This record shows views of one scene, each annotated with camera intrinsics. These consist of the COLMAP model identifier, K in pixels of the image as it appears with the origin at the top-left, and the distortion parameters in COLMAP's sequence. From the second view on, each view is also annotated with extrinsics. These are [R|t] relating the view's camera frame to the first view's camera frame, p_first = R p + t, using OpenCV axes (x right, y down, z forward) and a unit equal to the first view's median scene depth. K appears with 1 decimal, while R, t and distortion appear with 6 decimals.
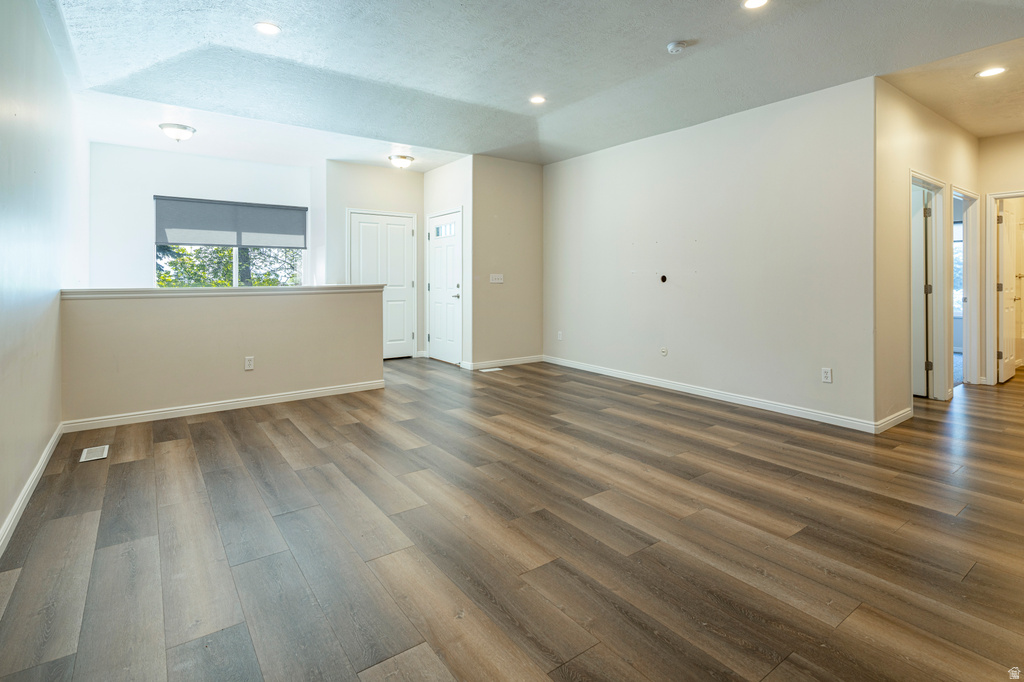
lens RADIAL K [[498.8, 0, 511.2], [0, 498.8, 282.3], [0, 0, 1]] dist [0.001744, -0.001926]
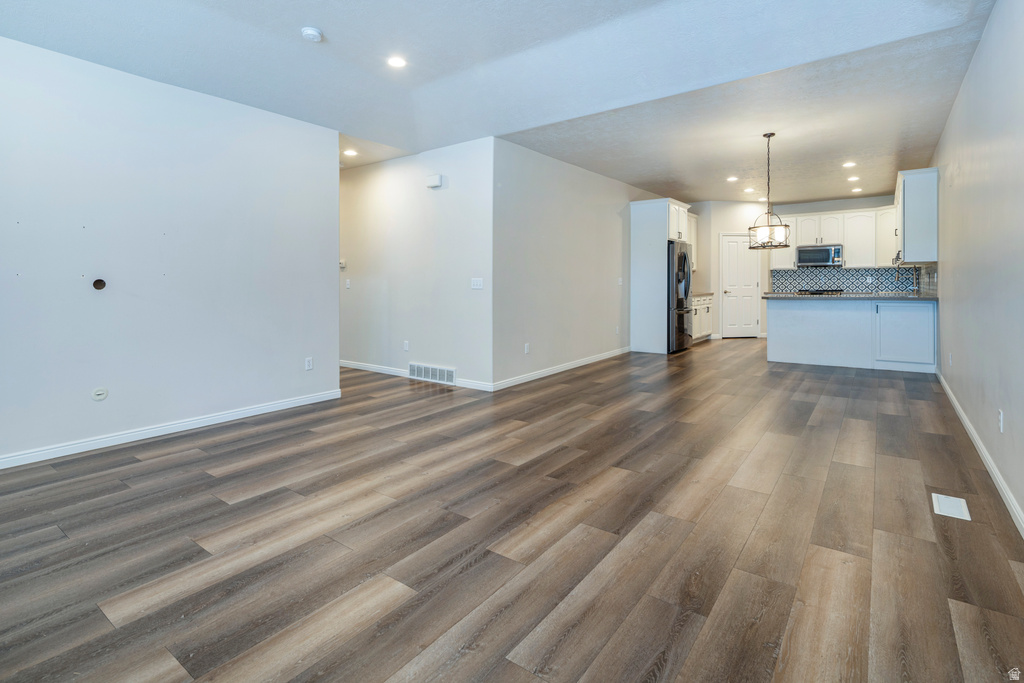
lens RADIAL K [[498.8, 0, 511.2], [0, 498.8, 282.8], [0, 0, 1]] dist [0.001744, -0.001926]
pose [[-0.292777, -0.002245, 0.956178, -0.922762], [0.014708, 0.999868, 0.006851, -0.010665], [-0.956068, 0.016069, -0.292705, 1.261018]]
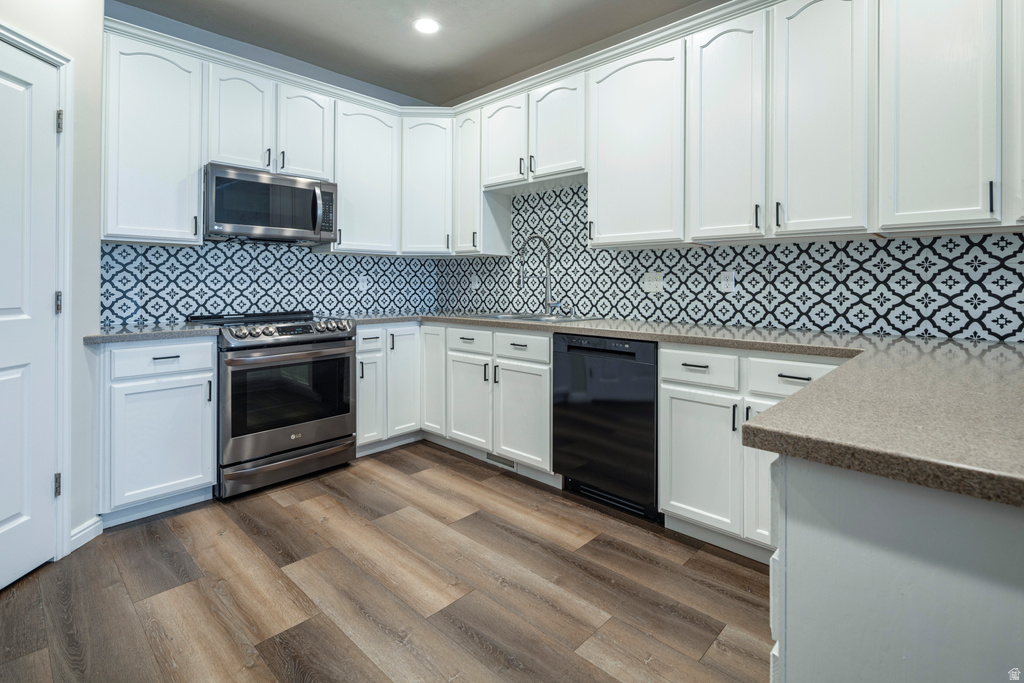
lens RADIAL K [[494.4, 0, 512.7], [0, 494.4, 281.0], [0, 0, 1]] dist [0.001532, -0.001262]
pose [[-0.983720, -0.007108, -0.179568, 1.402251], [-0.008392, 0.999944, 0.006393, 0.008368], [0.179512, 0.007796, -0.983725, -0.598701]]
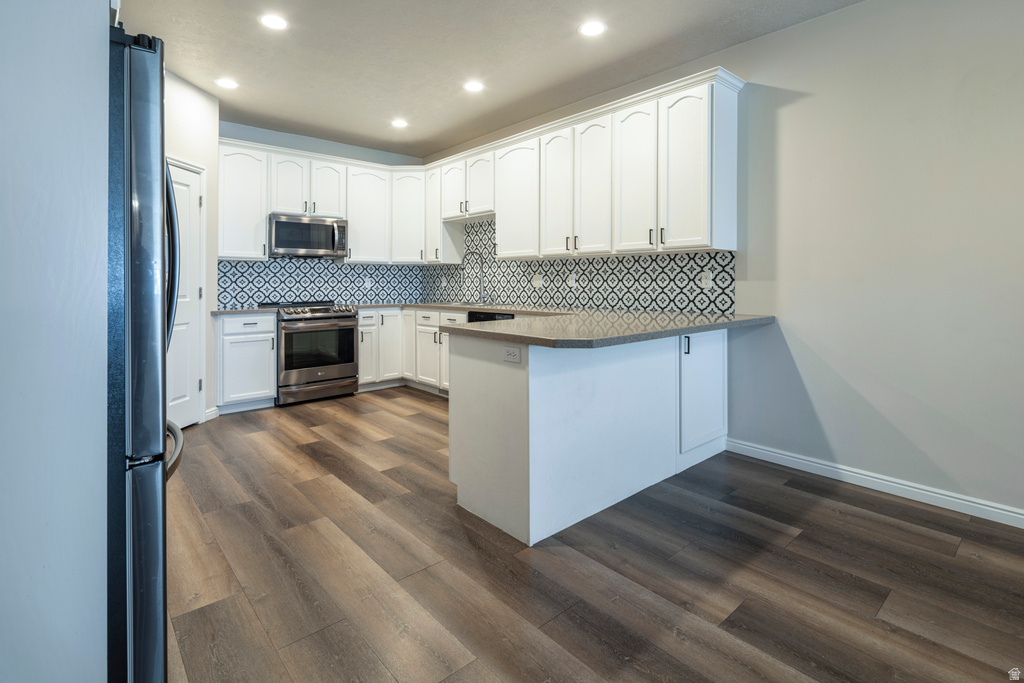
lens RADIAL K [[494.4, 0, 512.7], [0, 494.4, 281.0], [0, 0, 1]] dist [0.001532, -0.001262]
pose [[-0.995343, -0.001752, -0.096376, 1.169305], [-0.002329, 0.999980, 0.005879, 0.005380], [0.096364, 0.006076, -0.995328, 0.068375]]
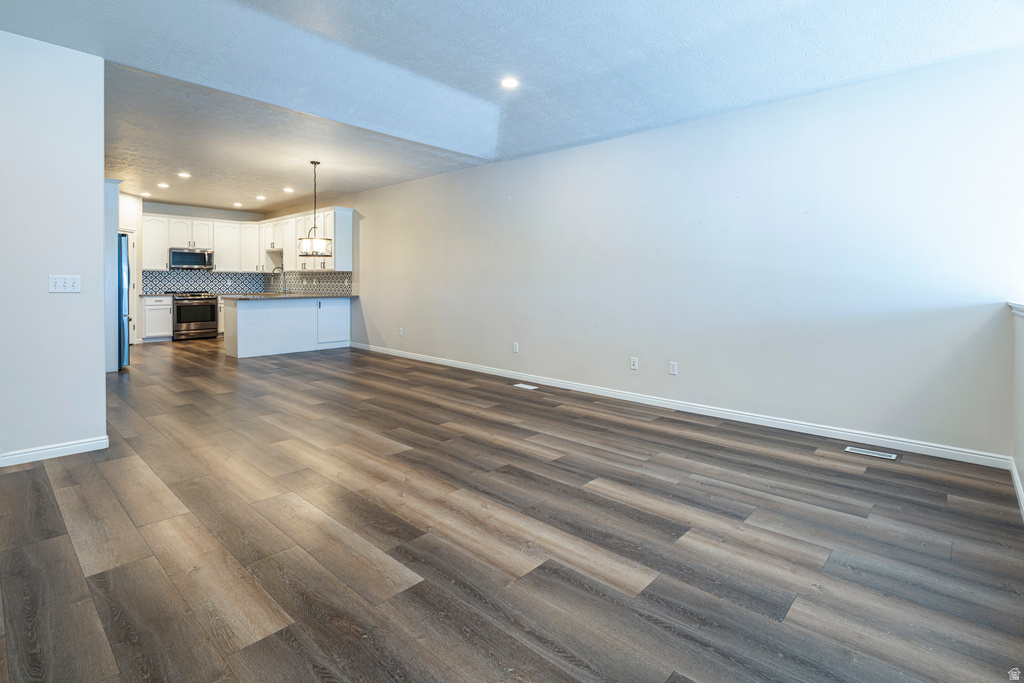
lens RADIAL K [[495.6, 0, 521.6], [0, 495.6, 294.6], [0, 0, 1]] dist [0.001962, -0.000030]
pose [[-0.979499, -0.005337, -0.201380, 0.127506], [-0.011597, 0.999485, 0.029918, -0.019233], [0.201117, 0.031640, -0.979056, 2.190534]]
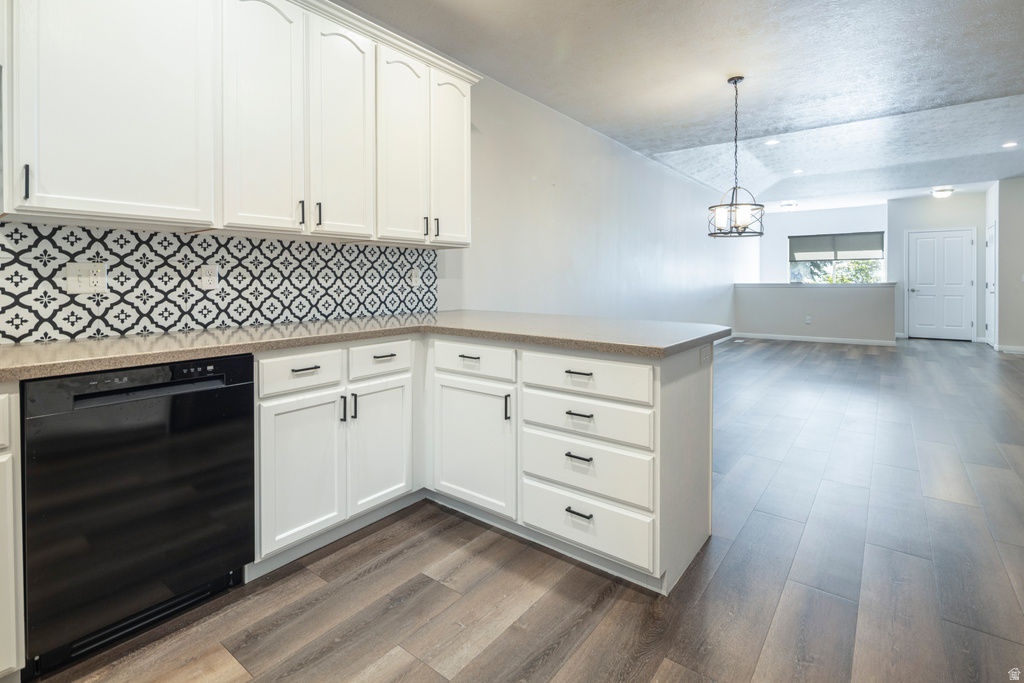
lens RADIAL K [[494.4, 0, 512.7], [0, 494.4, 281.0], [0, 0, 1]] dist [0.001532, -0.001262]
pose [[0.284865, -0.000494, -0.958568, 1.730905], [-0.004962, 0.999986, -0.001990, 0.017570], [0.958555, 0.005323, 0.284858, -1.201366]]
